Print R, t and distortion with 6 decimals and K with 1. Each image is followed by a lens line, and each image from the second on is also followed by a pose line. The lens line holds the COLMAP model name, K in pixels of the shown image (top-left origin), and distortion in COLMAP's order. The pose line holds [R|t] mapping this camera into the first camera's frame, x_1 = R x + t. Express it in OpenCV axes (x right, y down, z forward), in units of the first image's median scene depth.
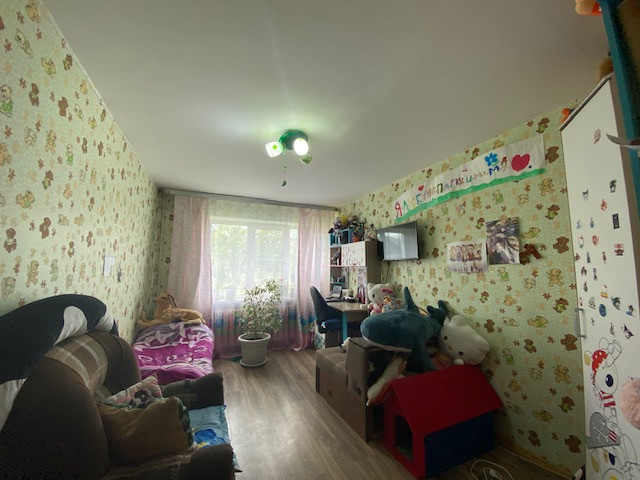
lens RADIAL K [[258.0, 0, 318.4], [0, 258.0, 238.1], [0, 0, 1]] dist [0.022149, -0.019332]
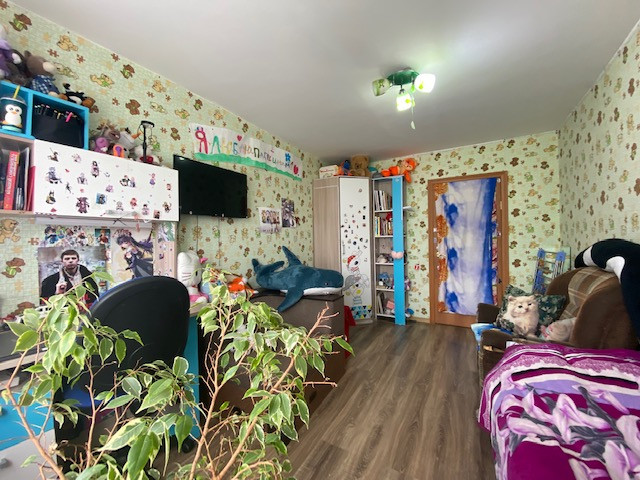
lens RADIAL K [[258.0, 0, 320.0], [0, 258.0, 238.9], [0, 0, 1]] dist [0.022149, -0.019332]
pose [[-0.616501, -0.002068, 0.787351, -0.521695], [-0.083022, 0.994593, -0.062394, 0.202053], [-0.782964, -0.103834, -0.613339, 1.445589]]
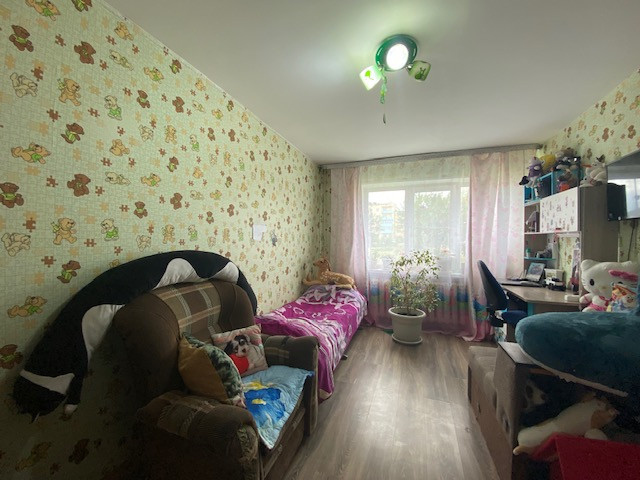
lens RADIAL K [[258.0, 0, 318.8], [0, 258.0, 239.7], [0, 0, 1]] dist [0.022149, -0.019332]
pose [[0.731682, 0.002894, -0.681639, 0.201929], [0.072523, 0.993985, 0.082067, 0.050111], [0.677777, -0.109481, 0.727071, 0.236632]]
